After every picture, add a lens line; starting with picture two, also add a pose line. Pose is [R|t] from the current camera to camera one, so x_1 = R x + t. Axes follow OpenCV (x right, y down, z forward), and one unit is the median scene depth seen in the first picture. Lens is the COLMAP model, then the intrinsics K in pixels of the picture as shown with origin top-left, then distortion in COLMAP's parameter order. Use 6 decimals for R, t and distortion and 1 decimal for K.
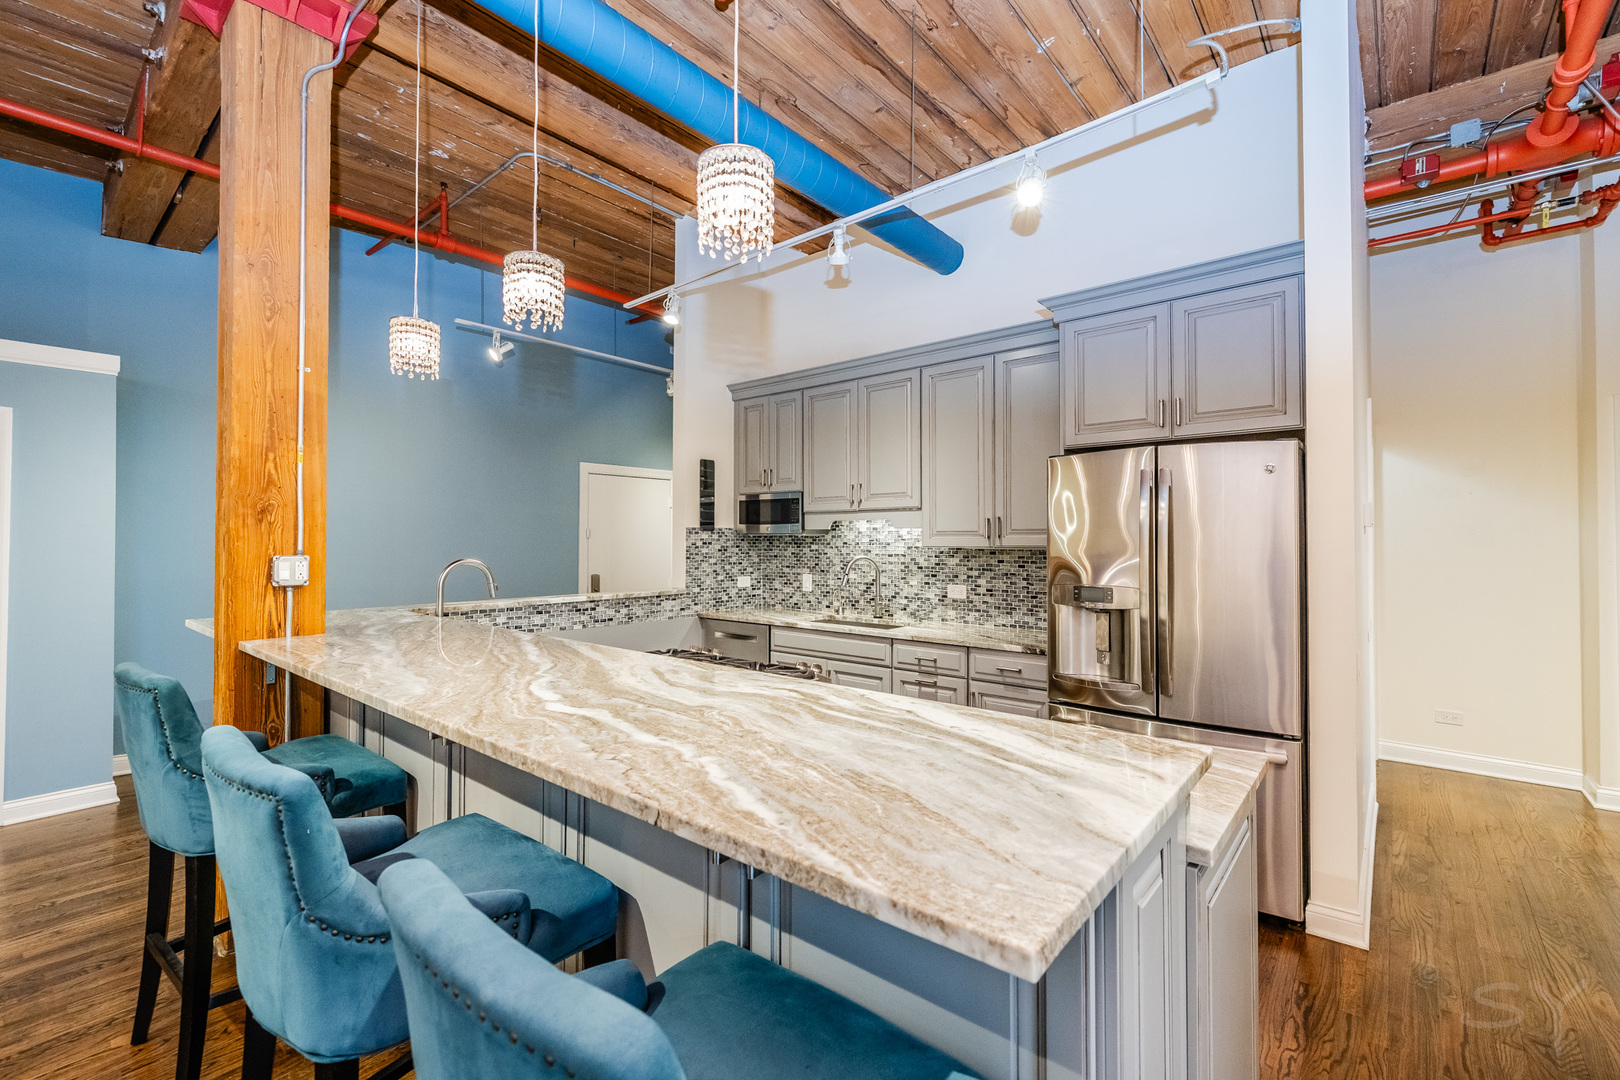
lens RADIAL K [[697.8, 0, 804.0], [0, 697.8, 537.7], [0, 0, 1]] dist [0.000163, 0.000004]
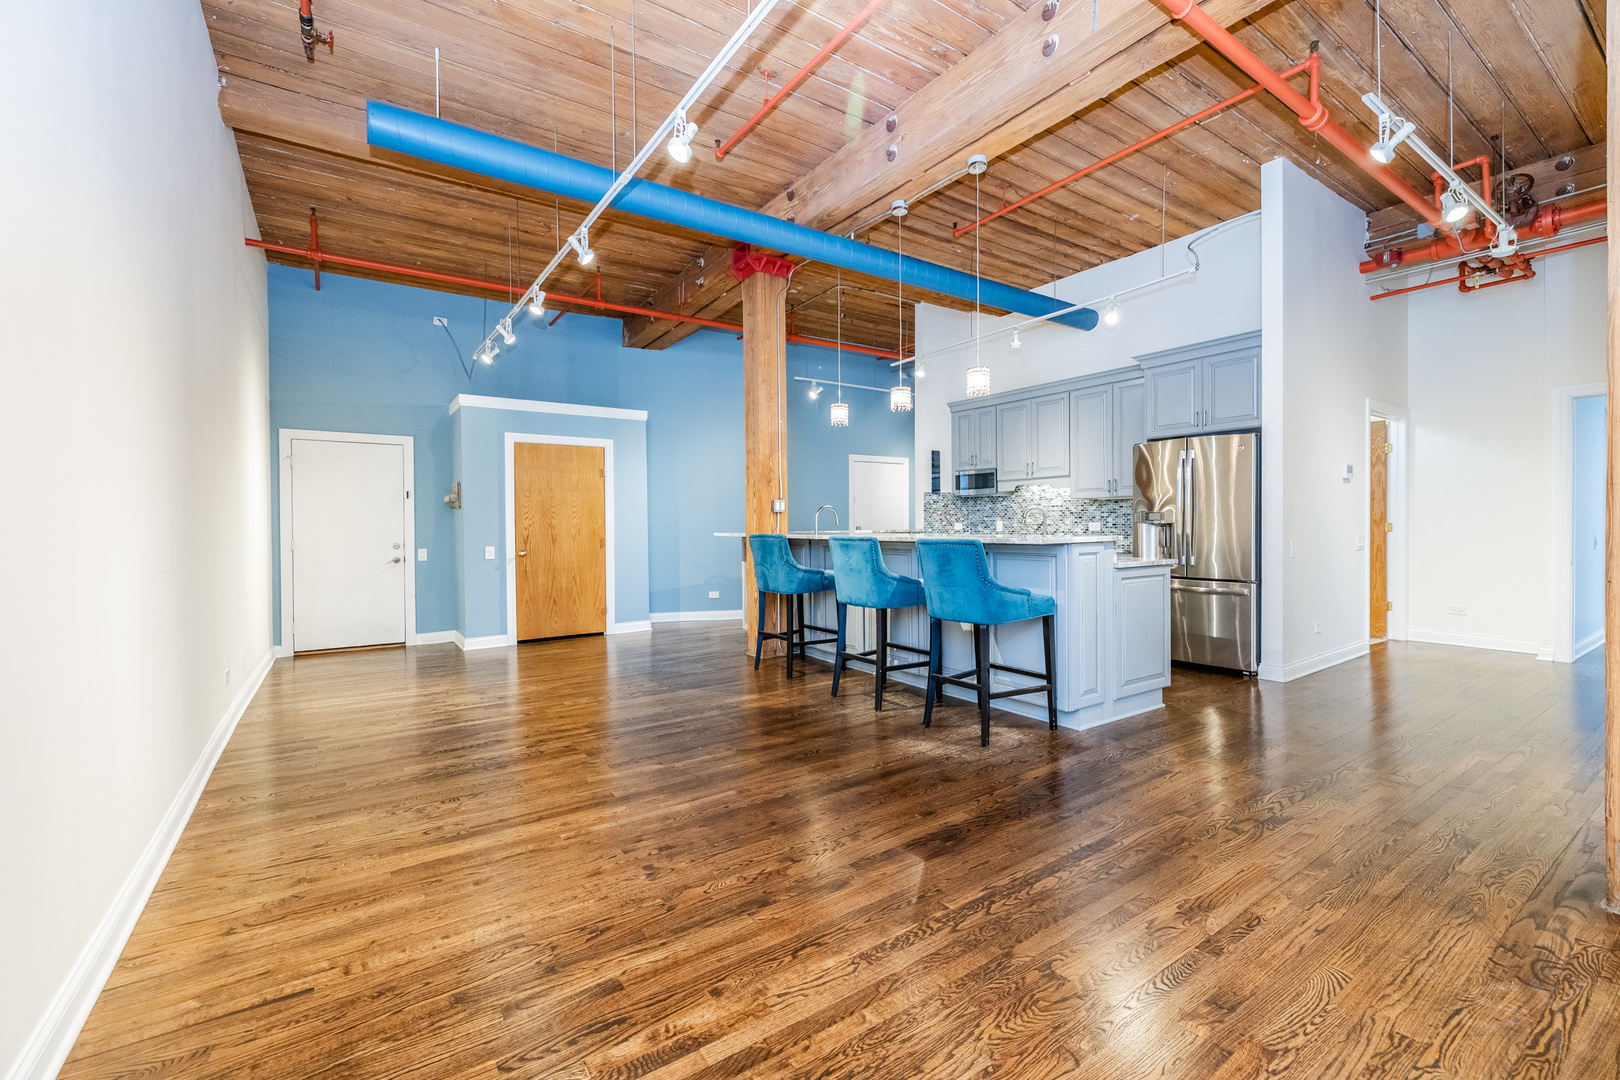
lens RADIAL K [[698.1, 0, 812.3], [0, 698.1, 533.6], [0, 0, 1]] dist [0.004645, 0.000028]
pose [[0.967310, -0.005746, -0.253533, -0.005610], [0.010240, 0.999813, 0.016407, 0.060310], [0.253391, -0.018467, 0.967188, -0.750000]]
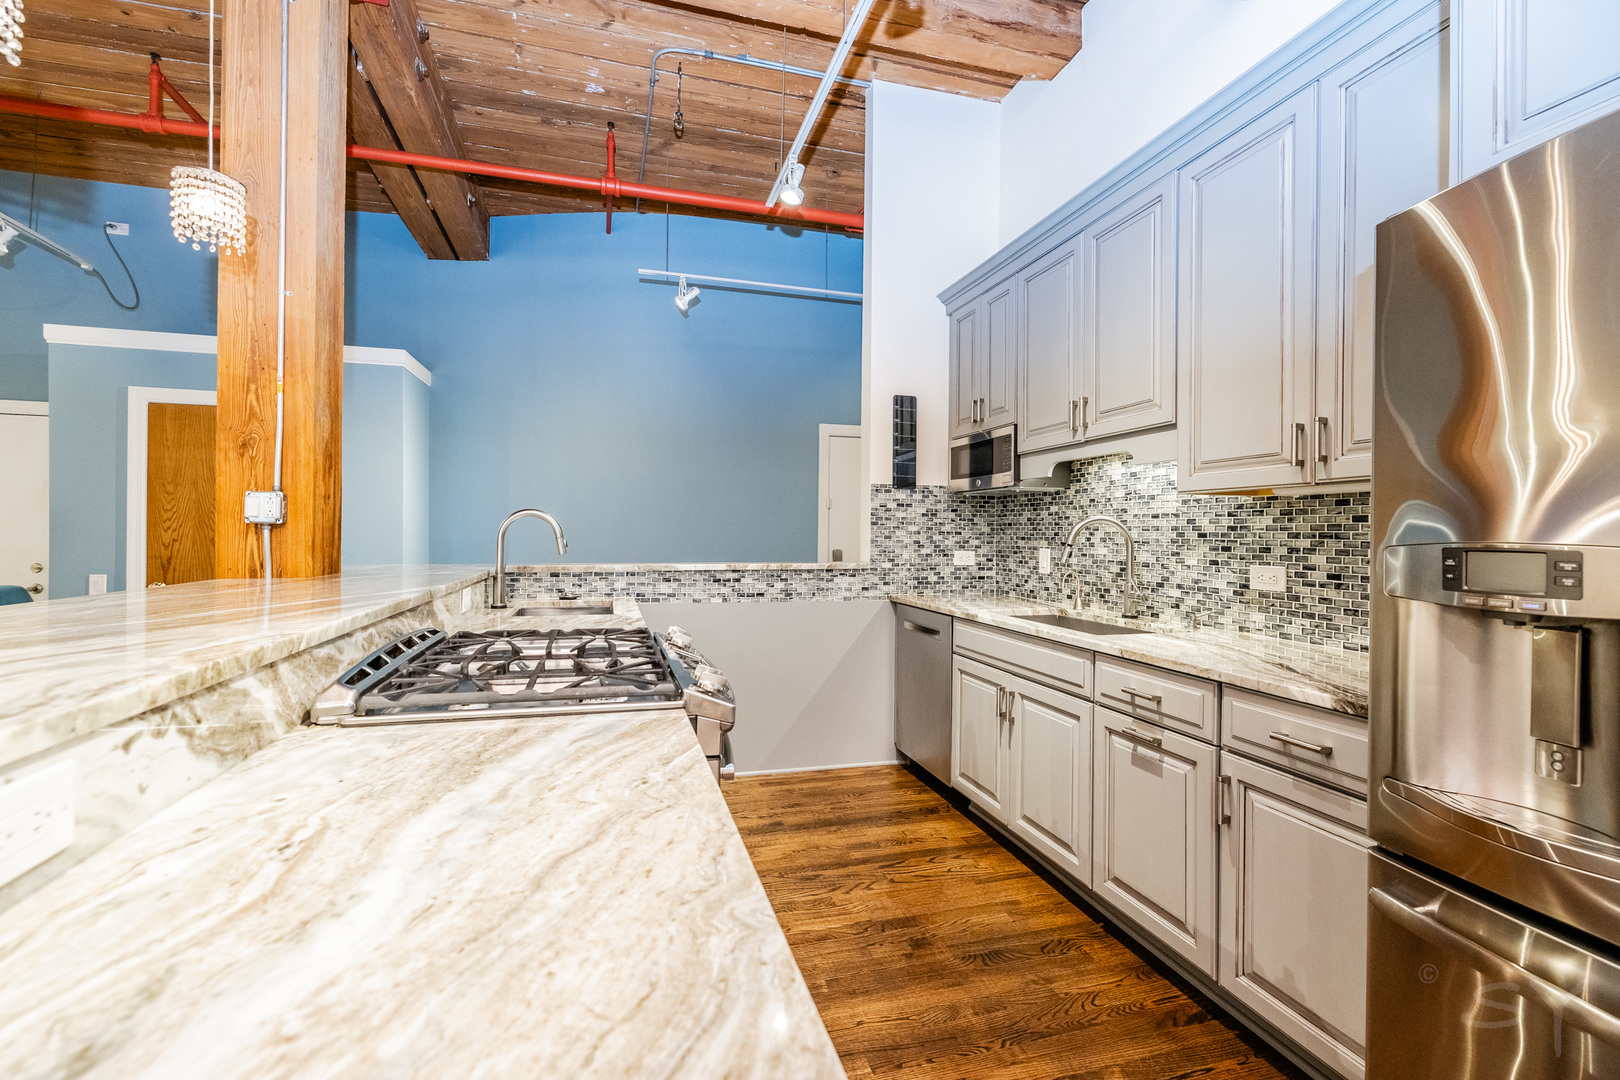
lens RADIAL K [[683.7, 0, 805.5], [0, 683.7, 535.6], [0, 0, 1]] dist [0.008119, 0.000379]
pose [[0.828206, 0.006599, -0.560385, 0.219844], [-0.004653, 0.999977, 0.004898, 0.043641], [0.560404, -0.001449, 0.828218, 0.363099]]
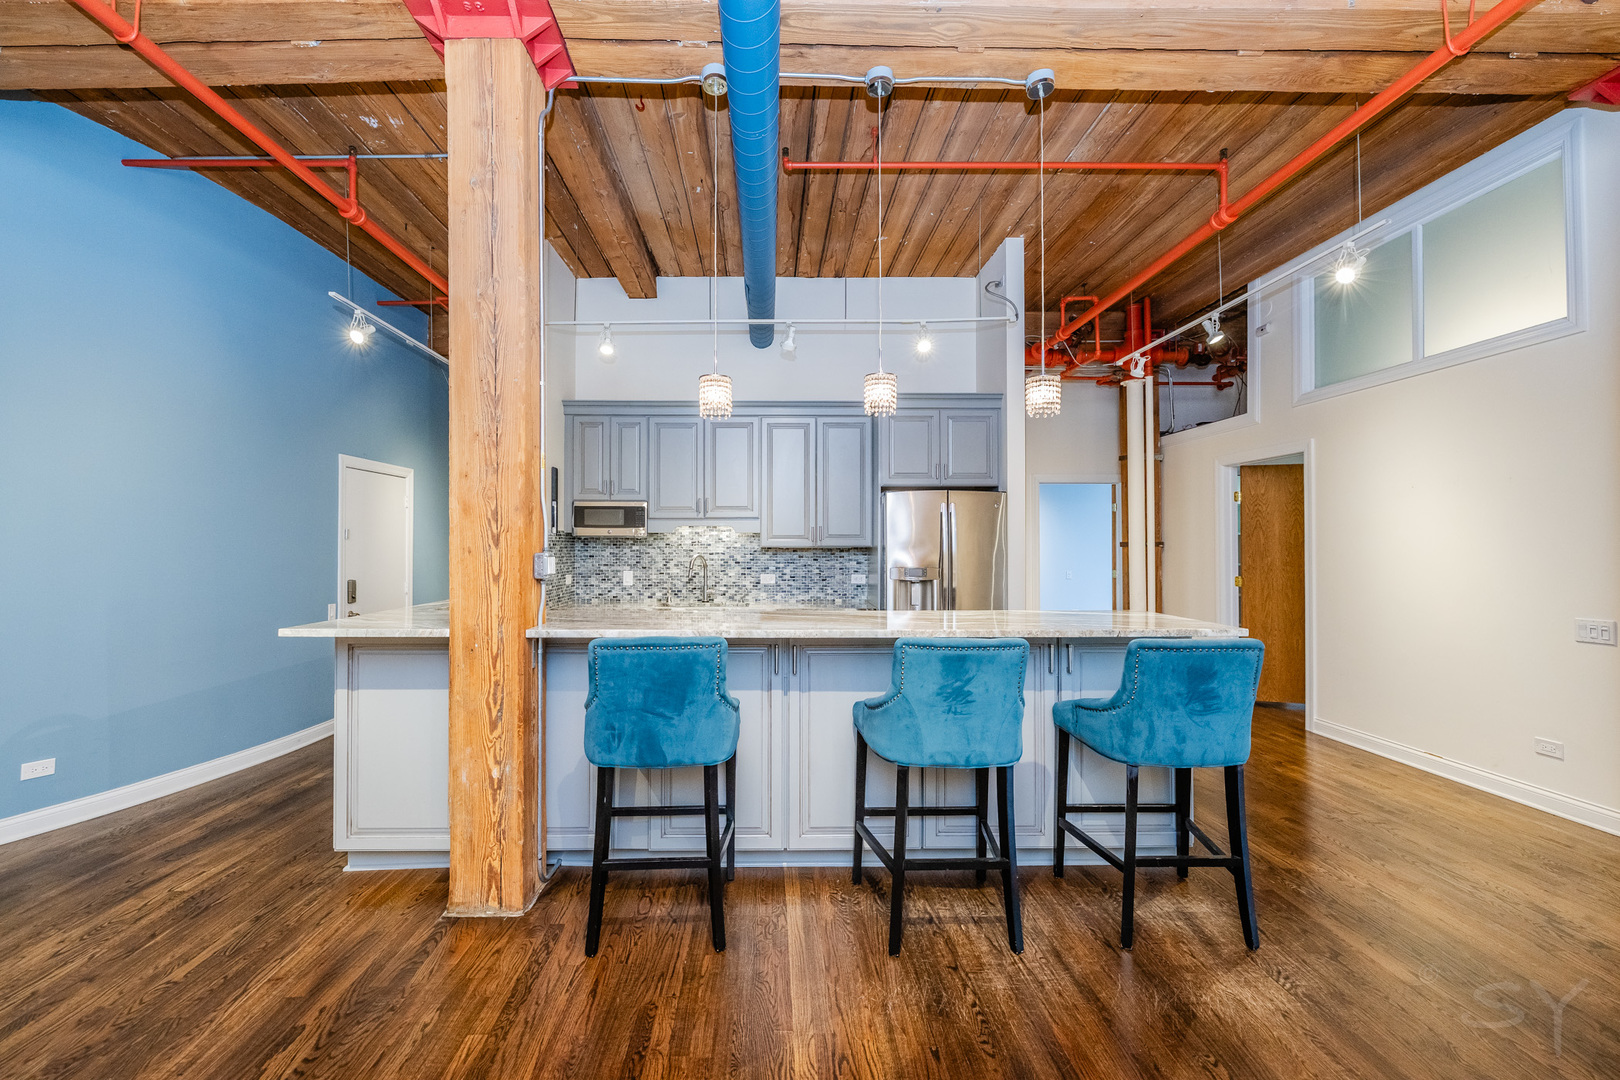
lens RADIAL K [[692.7, 0, 781.1], [0, 692.7, 542.6], [0, 0, 1]] dist [0.004423, 0.000409]
pose [[0.746147, 0.002665, 0.665776, -0.680734], [-0.002765, 0.999996, -0.000904, 0.006023], [-0.665776, -0.001166, 0.746151, -0.048994]]
